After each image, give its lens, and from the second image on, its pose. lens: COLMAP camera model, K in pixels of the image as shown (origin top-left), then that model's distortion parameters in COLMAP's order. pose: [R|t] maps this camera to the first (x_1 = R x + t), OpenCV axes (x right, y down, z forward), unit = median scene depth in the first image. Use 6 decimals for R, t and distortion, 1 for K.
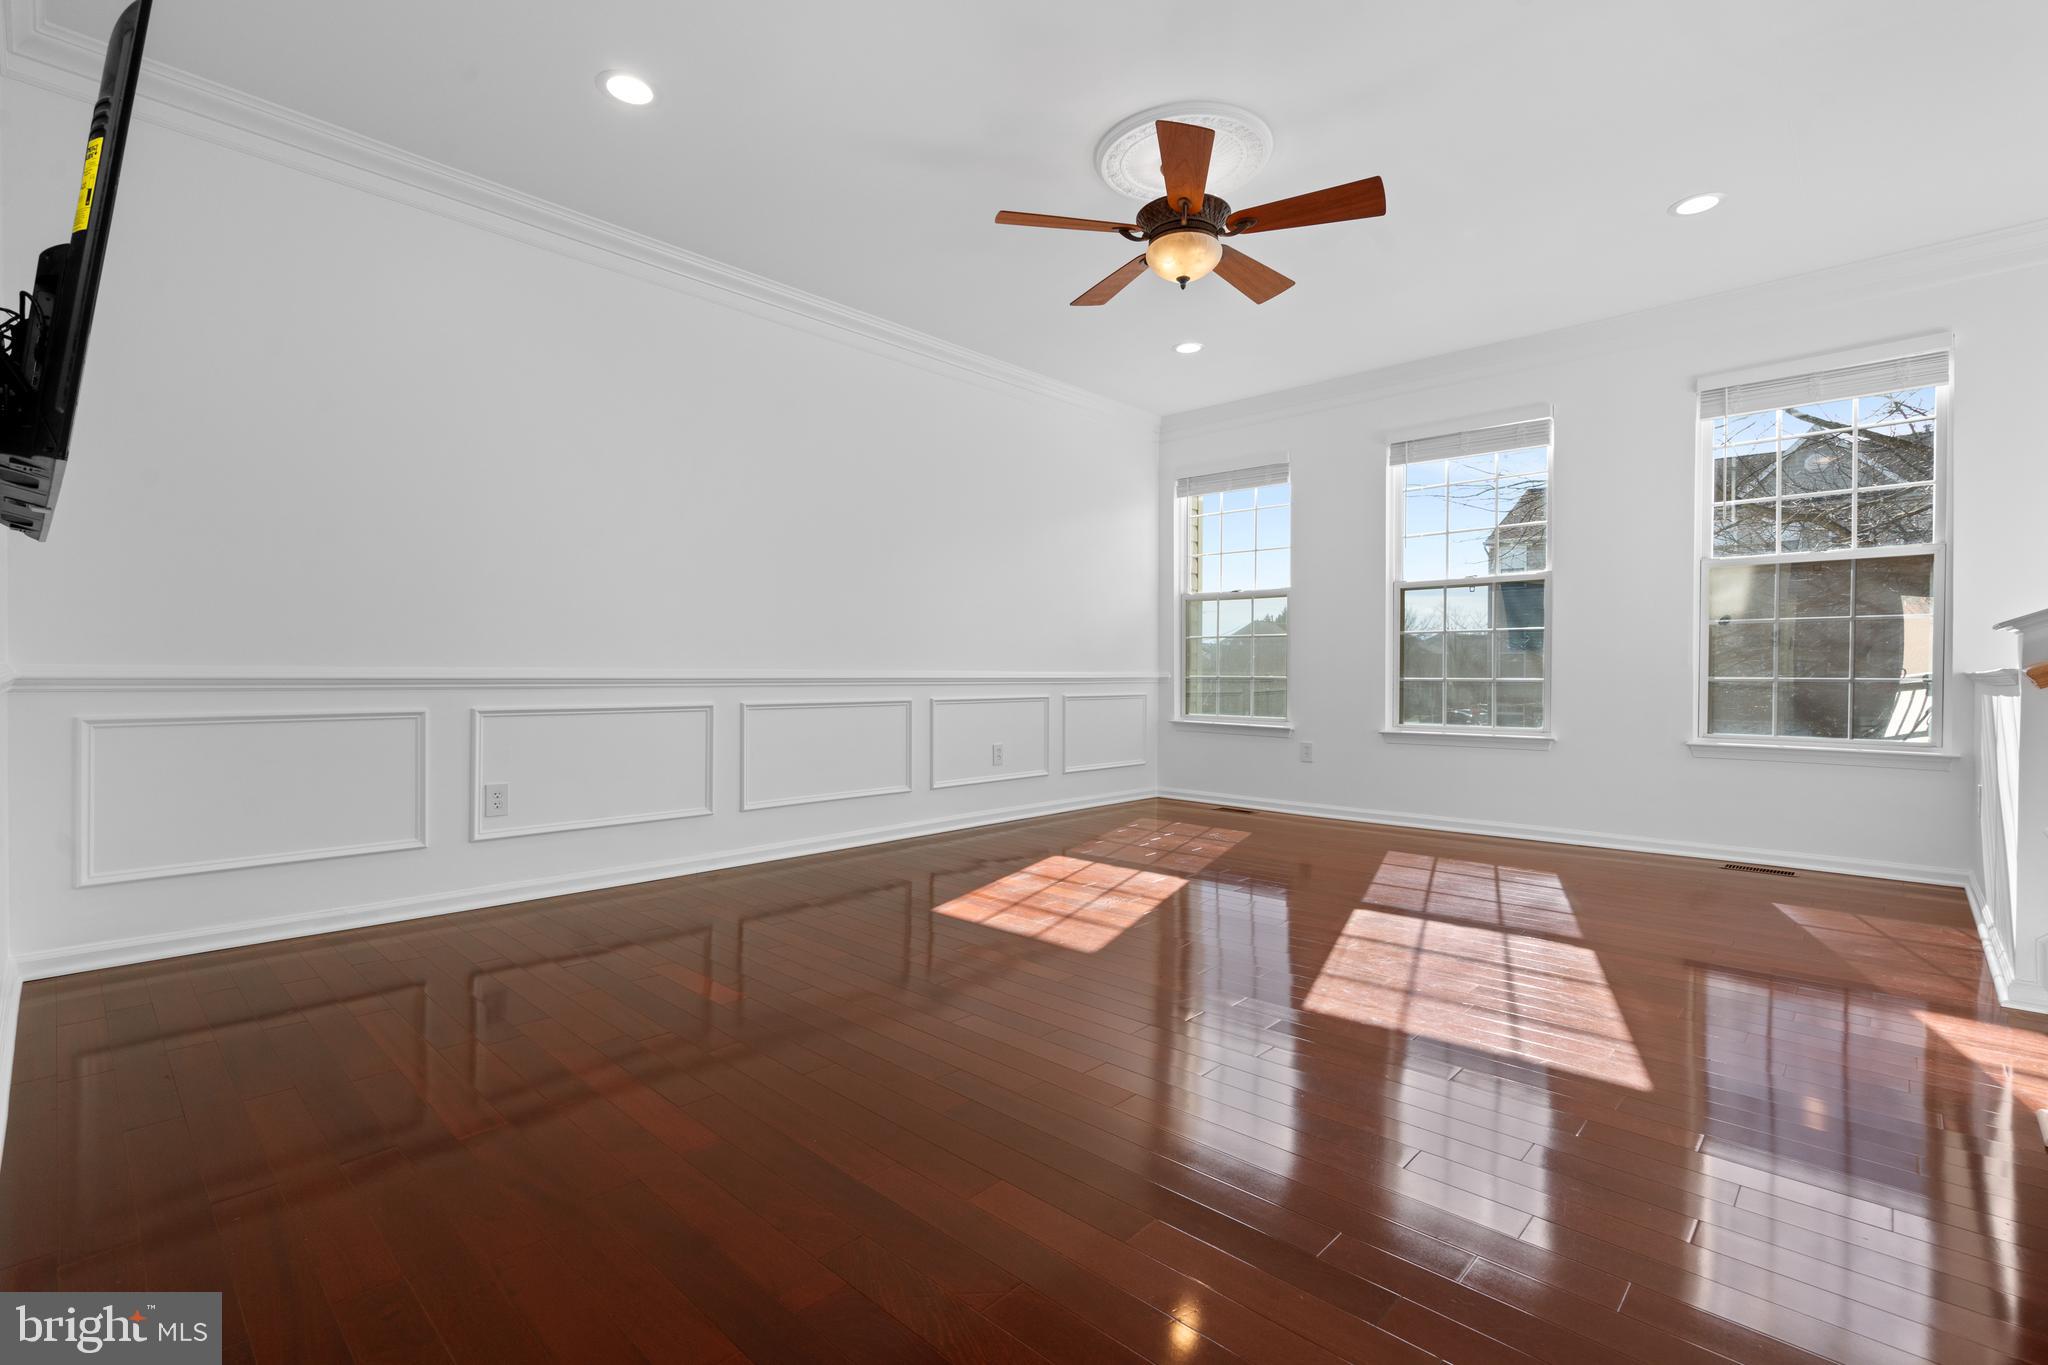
lens RADIAL K [[927.4, 0, 1018.1], [0, 927.4, 679.8], [0, 0, 1]] dist [-0.004030, 0.000853]
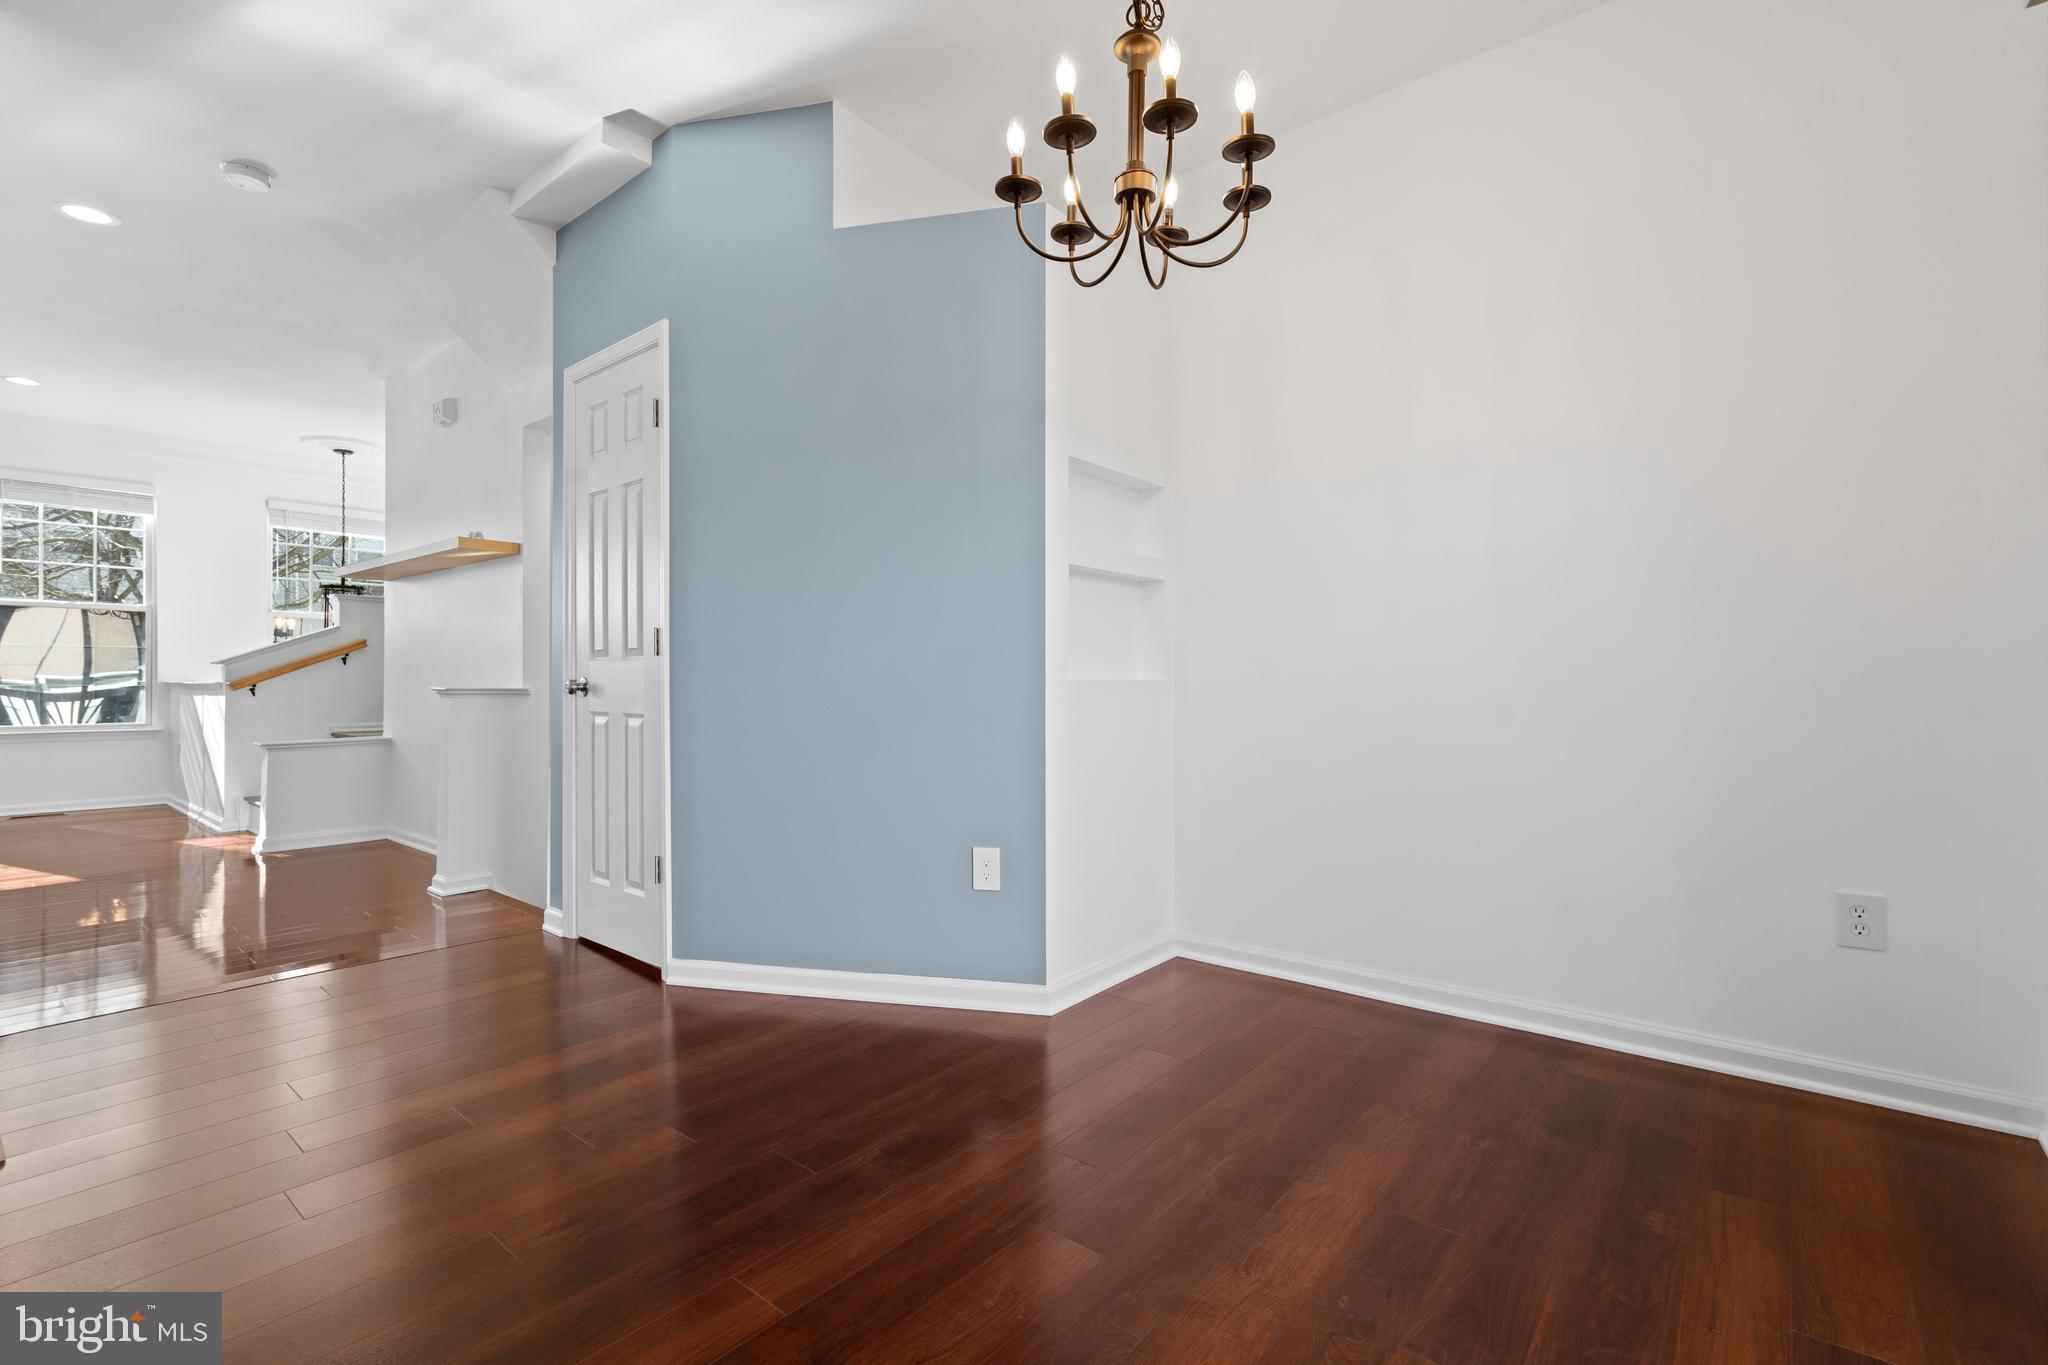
lens RADIAL K [[927.4, 0, 1018.1], [0, 927.4, 679.8], [0, 0, 1]] dist [-0.004030, 0.000853]
pose [[-0.050493, 0.004983, 0.998712, -0.791920], [0.007318, 0.999963, -0.004619, 0.005007], [-0.998698, 0.007075, -0.050527, -0.517375]]
